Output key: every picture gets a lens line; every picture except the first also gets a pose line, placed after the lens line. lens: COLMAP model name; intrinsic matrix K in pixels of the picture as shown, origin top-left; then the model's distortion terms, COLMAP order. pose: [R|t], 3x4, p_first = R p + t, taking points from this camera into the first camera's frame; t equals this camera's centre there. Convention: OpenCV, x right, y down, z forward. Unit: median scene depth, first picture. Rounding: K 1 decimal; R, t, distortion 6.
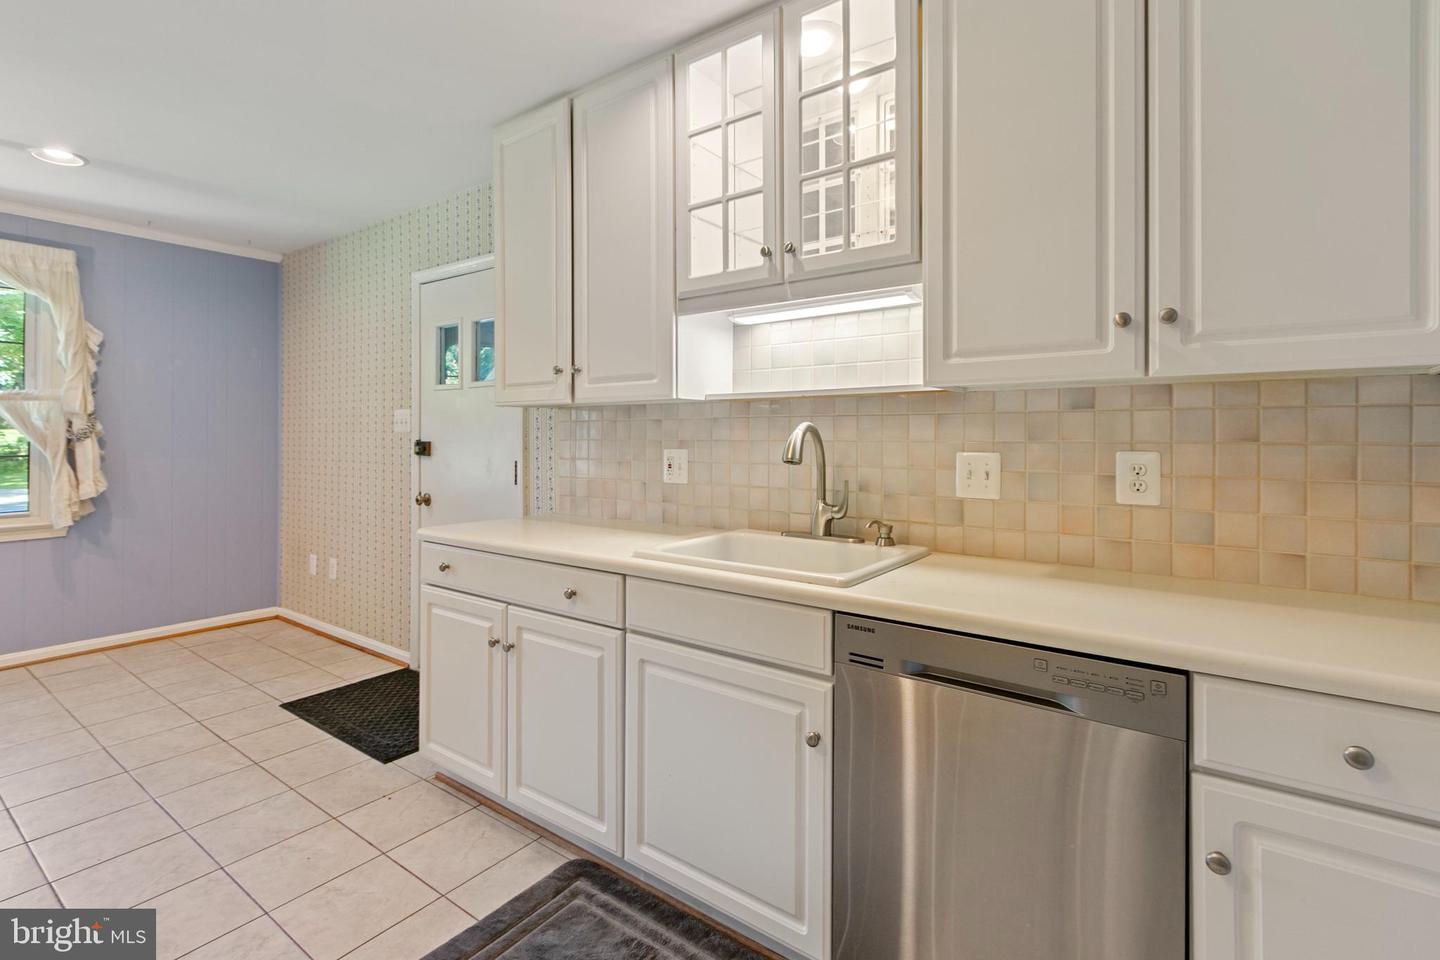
lens RADIAL K [[668.2, 0, 723.0], [0, 668.2, 436.7], [0, 0, 1]] dist [-0.000619, -0.002027]
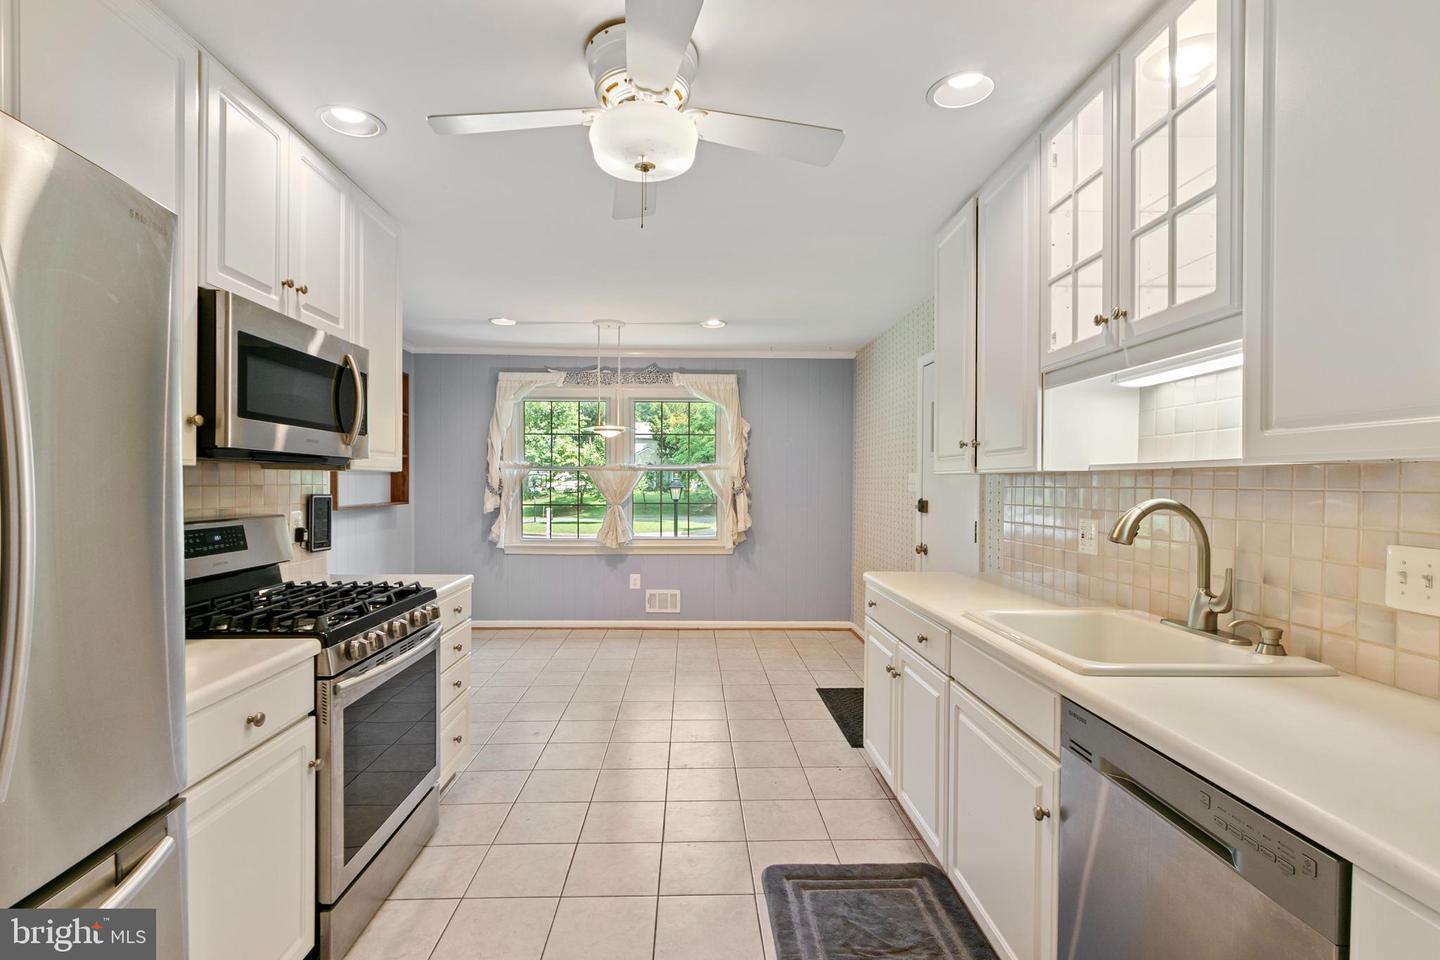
lens RADIAL K [[668.2, 0, 718.5], [0, 668.2, 493.6], [0, 0, 1]] dist [-0.000619, -0.002027]
pose [[0.614543, 0.016072, -0.788720, 0.437327], [-0.004071, 0.999844, 0.017202, -0.038998], [0.788873, -0.007361, 0.614512, -0.016492]]
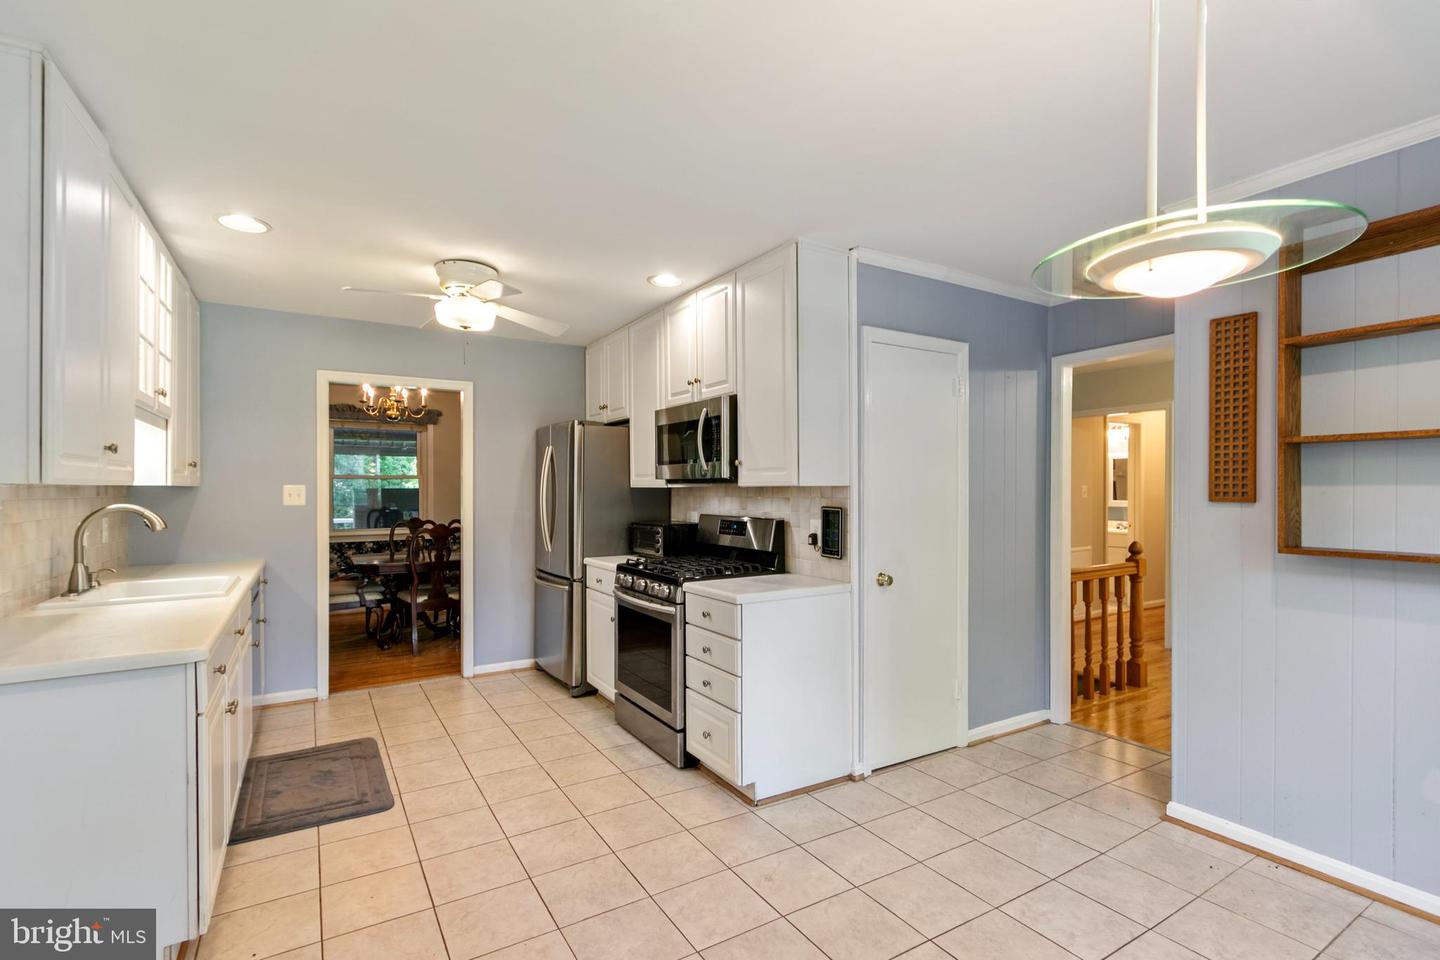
lens RADIAL K [[668.2, 0, 712.7], [0, 668.2, 486.0], [0, 0, 1]] dist [-0.000619, -0.002027]
pose [[-0.919030, 0.001468, 0.394186, -1.501084], [-0.000073, 0.999992, -0.003893, -0.052269], [-0.394188, -0.003606, -0.919023, 1.698335]]
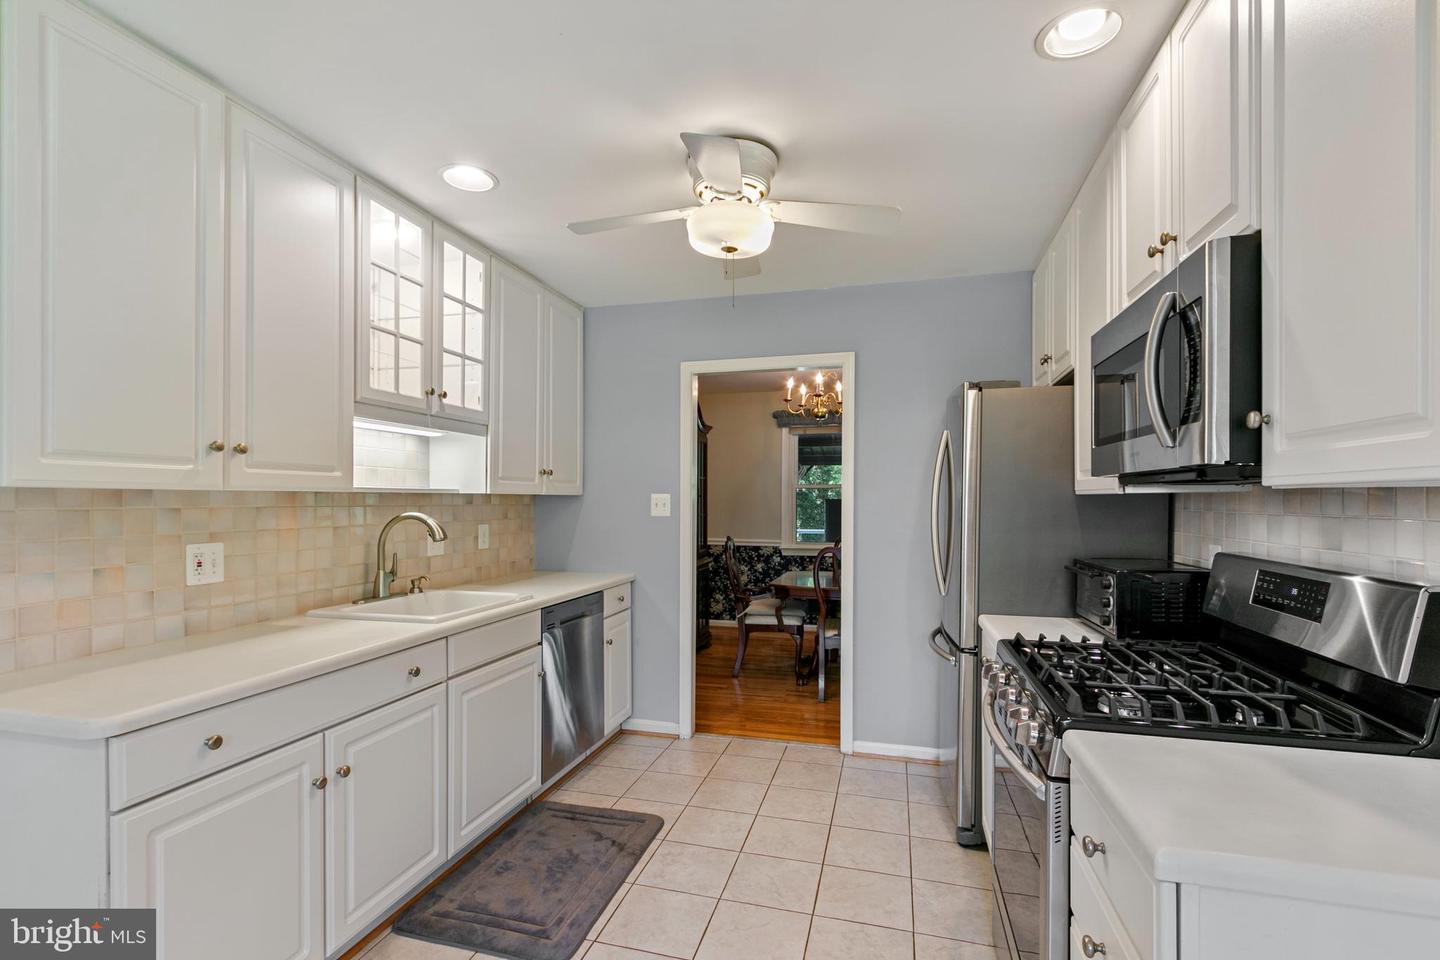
lens RADIAL K [[668.2, 0, 705.5], [0, 668.2, 501.5], [0, 0, 1]] dist [-0.000619, -0.002027]
pose [[-0.334989, -0.003356, 0.942216, -1.299520], [-0.001823, 0.999994, 0.002913, -0.046067], [-0.942220, -0.000742, -0.334993, 0.831258]]
